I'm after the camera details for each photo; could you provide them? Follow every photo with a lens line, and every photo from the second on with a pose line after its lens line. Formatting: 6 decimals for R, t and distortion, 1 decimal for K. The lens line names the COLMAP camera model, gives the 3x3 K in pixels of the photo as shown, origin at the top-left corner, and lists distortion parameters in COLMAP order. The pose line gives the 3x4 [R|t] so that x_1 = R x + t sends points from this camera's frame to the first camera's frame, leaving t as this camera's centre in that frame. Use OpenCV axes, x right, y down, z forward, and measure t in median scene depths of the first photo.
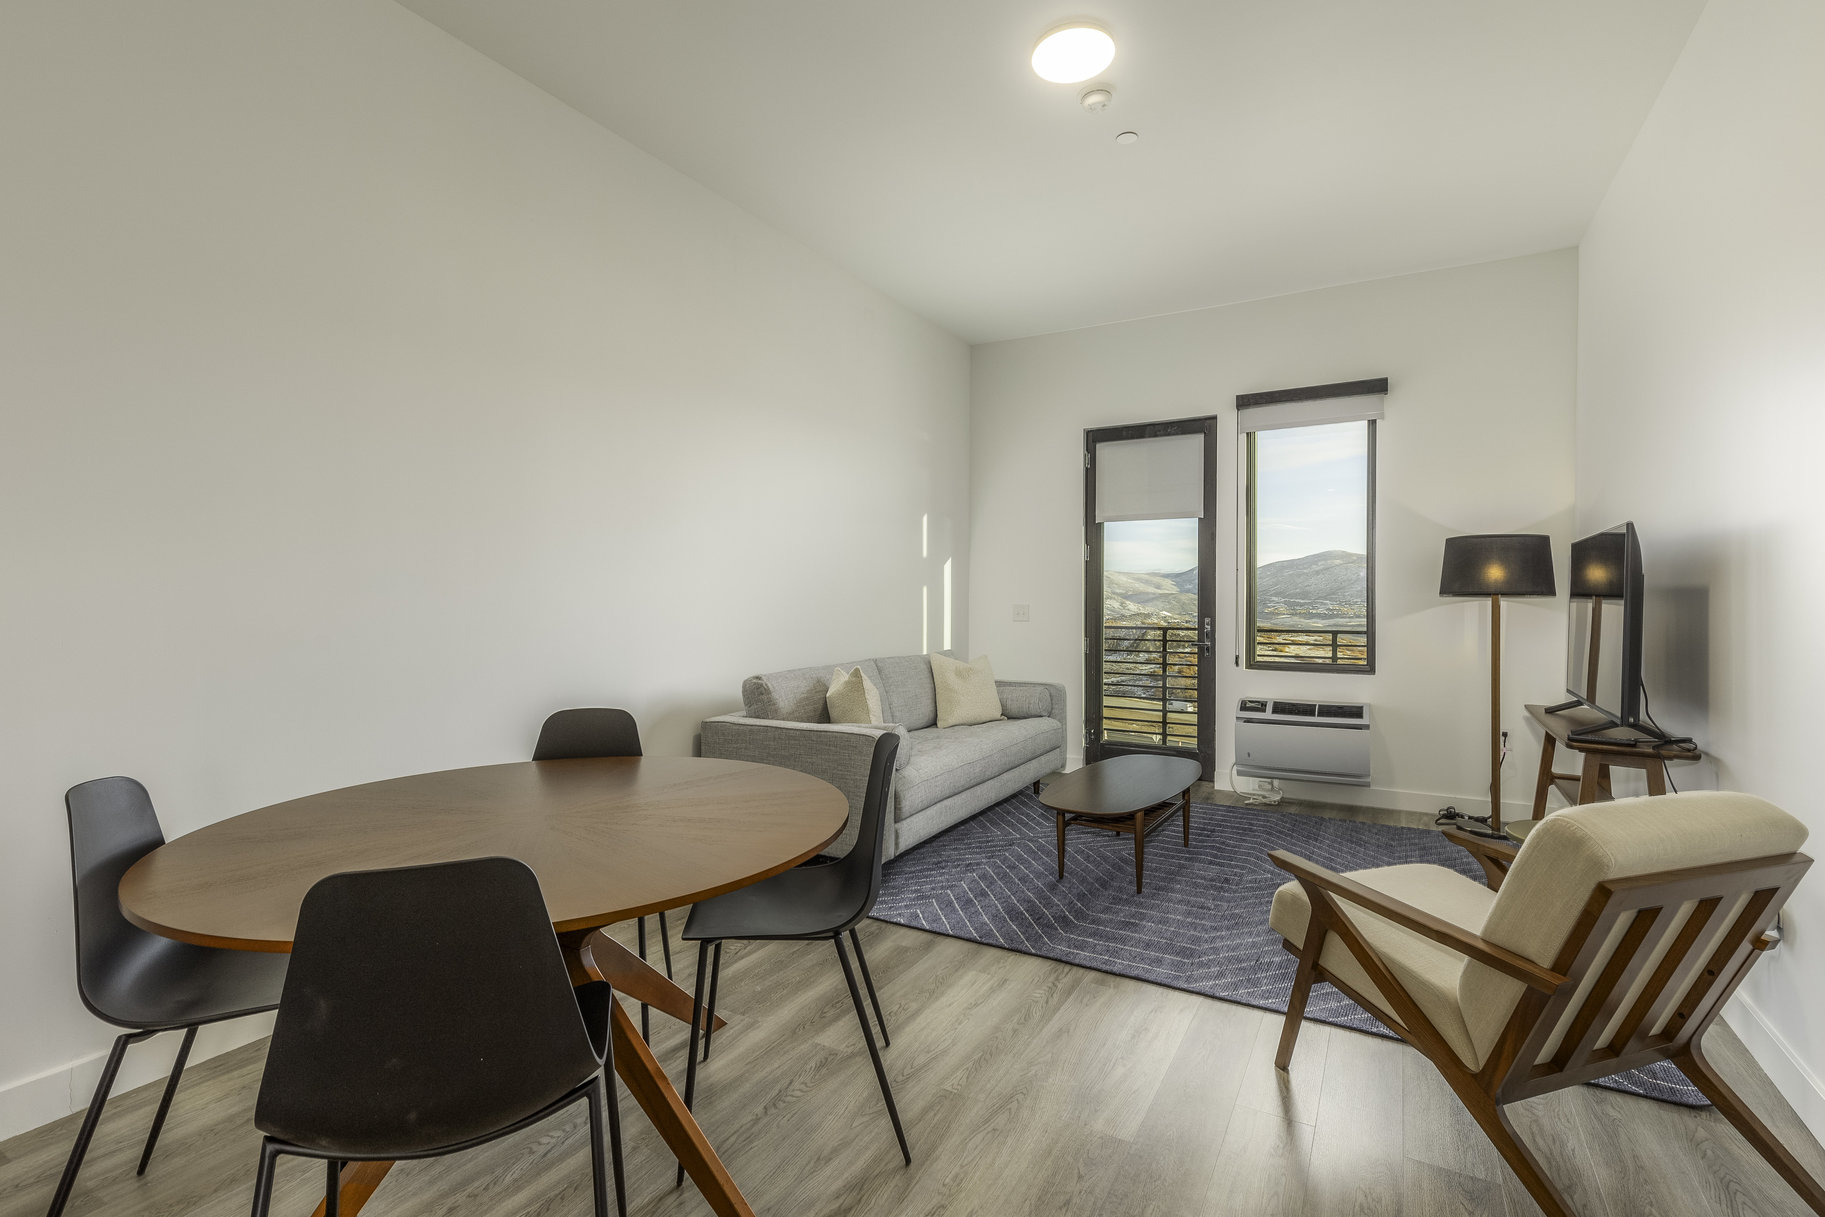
lens RADIAL K [[824.4, 0, 908.0], [0, 824.4, 603.3], [0, 0, 1]] dist [0.004912, -0.002303]
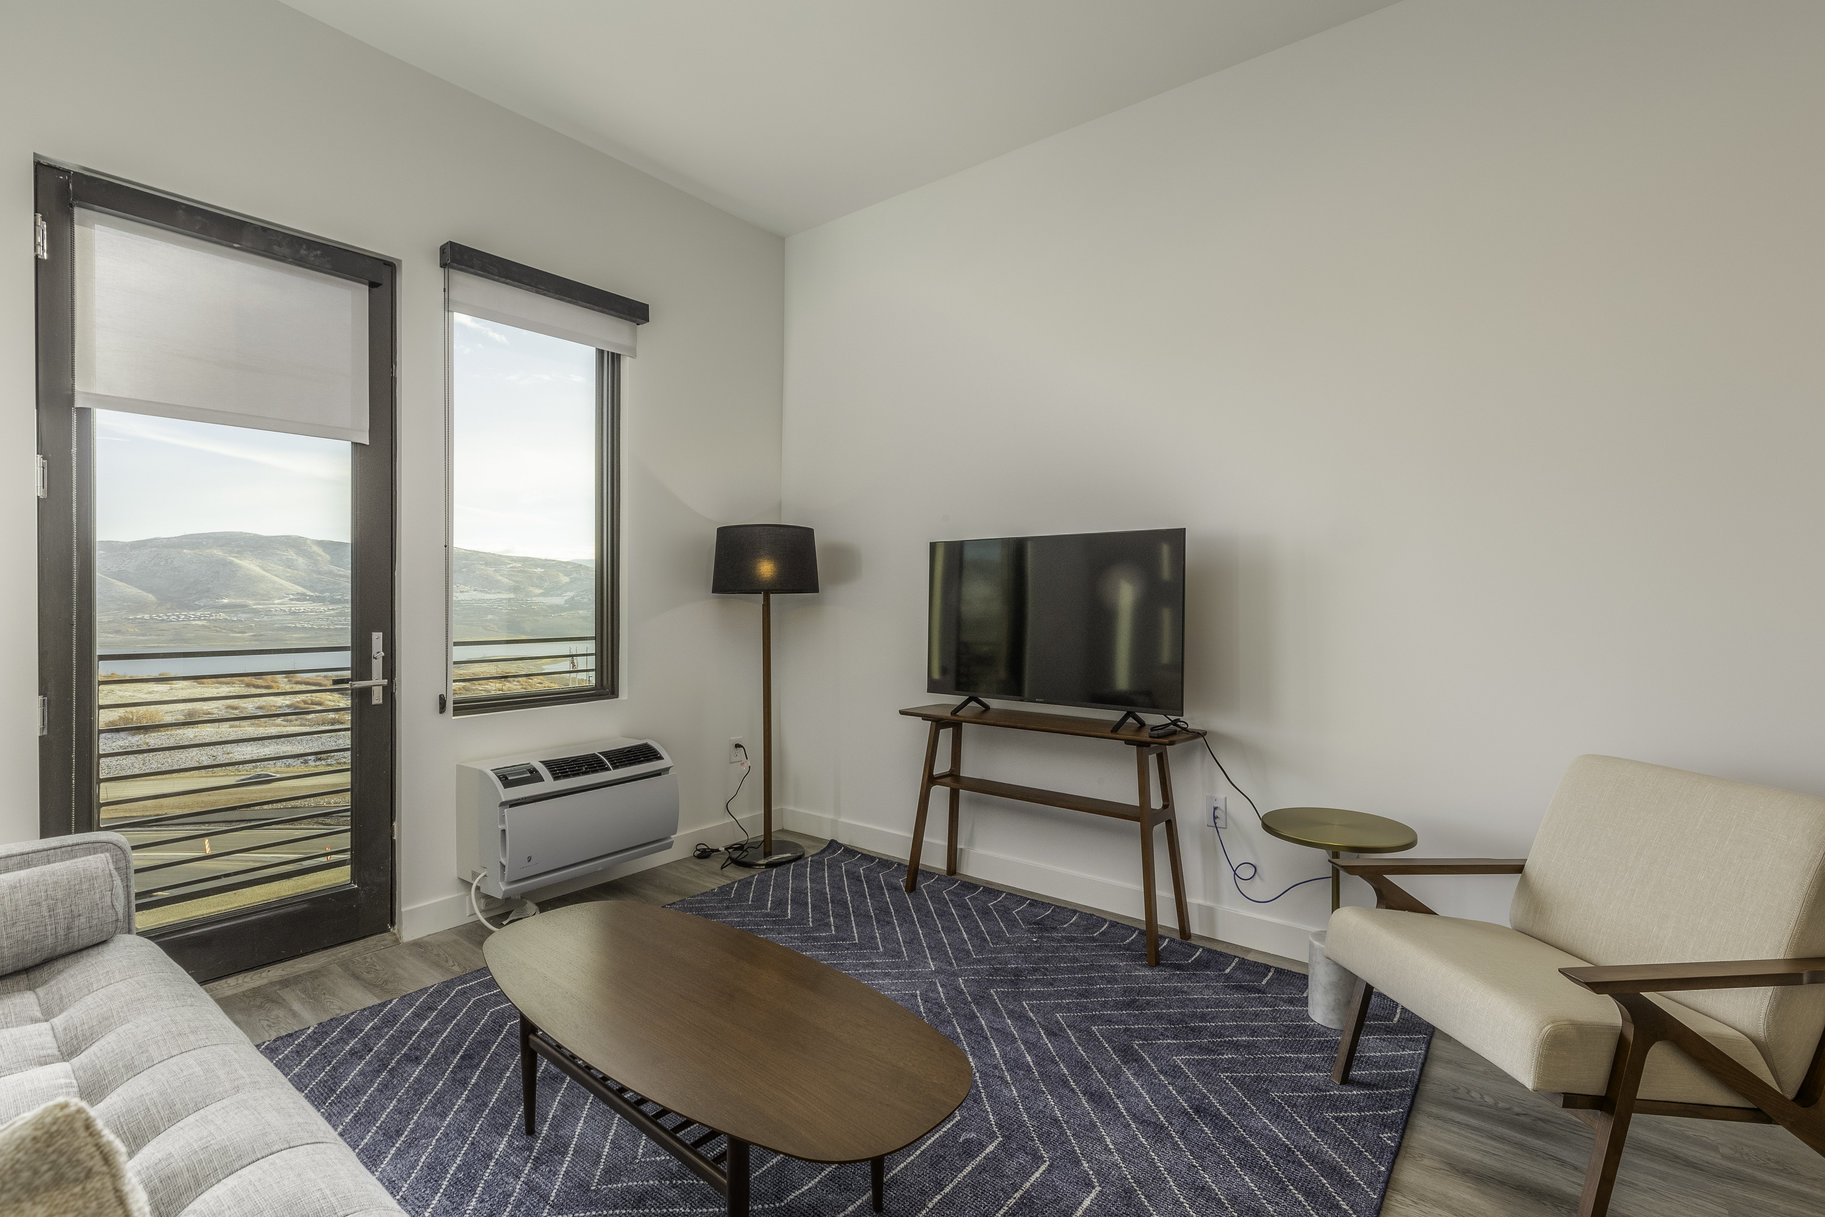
lens RADIAL K [[824.4, 0, 899.0], [0, 824.4, 605.3], [0, 0, 1]] dist [0.004912, -0.002303]
pose [[0.138179, -0.013114, 0.990320, -0.139321], [0.000242, 0.999913, 0.013207, -0.007466], [-0.990407, -0.001585, 0.138171, 0.659832]]
